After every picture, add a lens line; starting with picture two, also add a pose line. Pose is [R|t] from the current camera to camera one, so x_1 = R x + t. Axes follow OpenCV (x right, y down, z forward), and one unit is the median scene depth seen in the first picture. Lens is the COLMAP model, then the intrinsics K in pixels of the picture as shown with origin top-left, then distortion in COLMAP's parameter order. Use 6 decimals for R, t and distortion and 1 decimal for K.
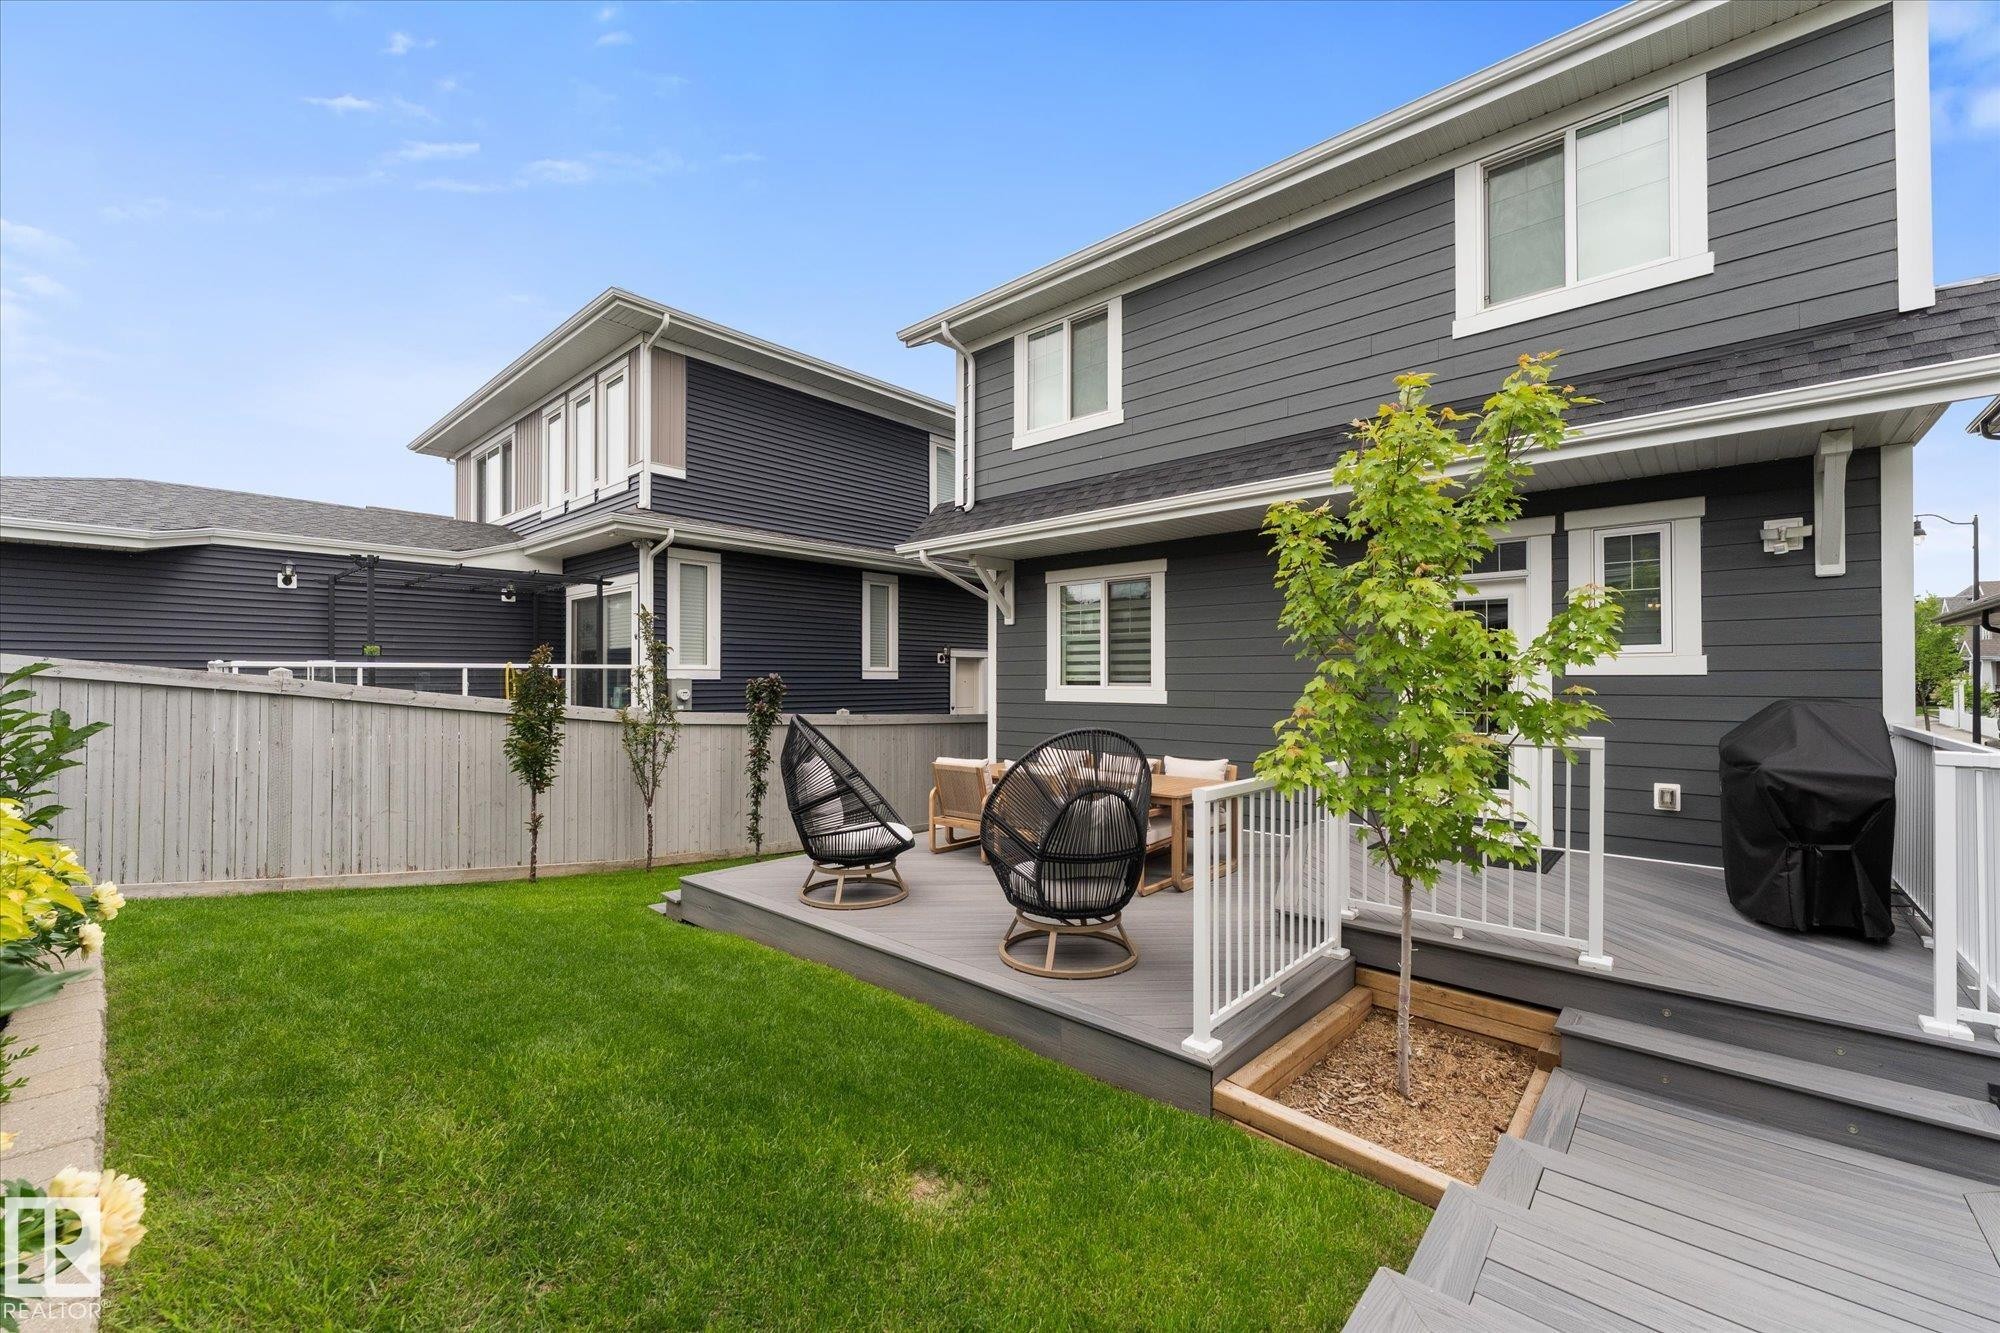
lens RADIAL K [[835.3, 0, 1009.9], [0, 835.3, 672.6], [0, 0, 1]] dist [0.017100, -0.000099]
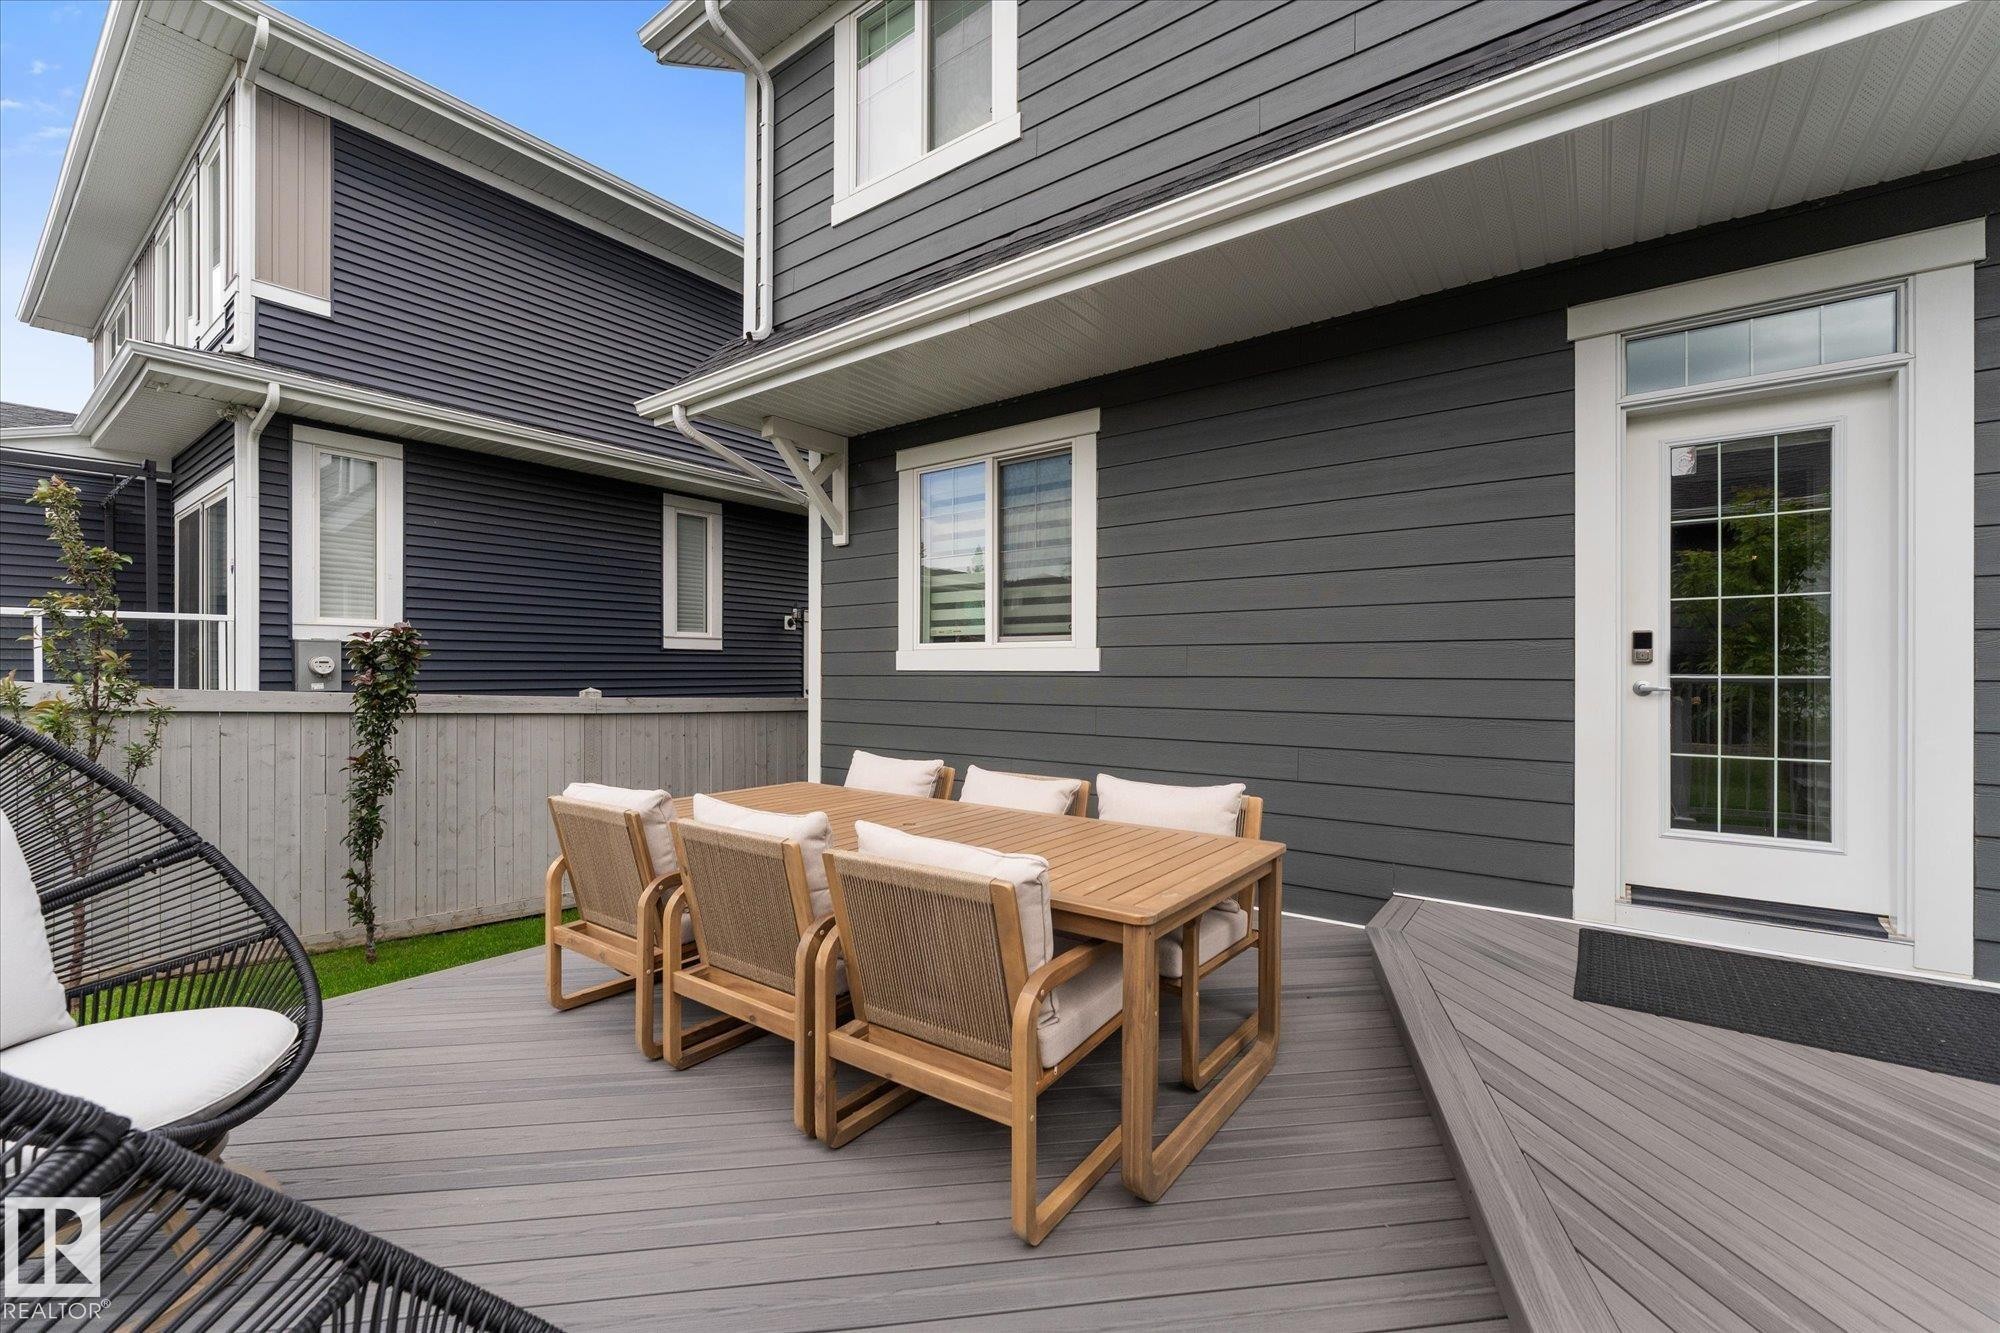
lens RADIAL K [[835.3, 0, 1009.9], [0, 835.3, 672.6], [0, 0, 1]] dist [0.017100, -0.000099]
pose [[0.996220, 0.001527, 0.086853, 0.073423], [-0.002388, 0.999949, 0.009809, 0.029908], [-0.086834, -0.009980, 0.996173, 0.411673]]
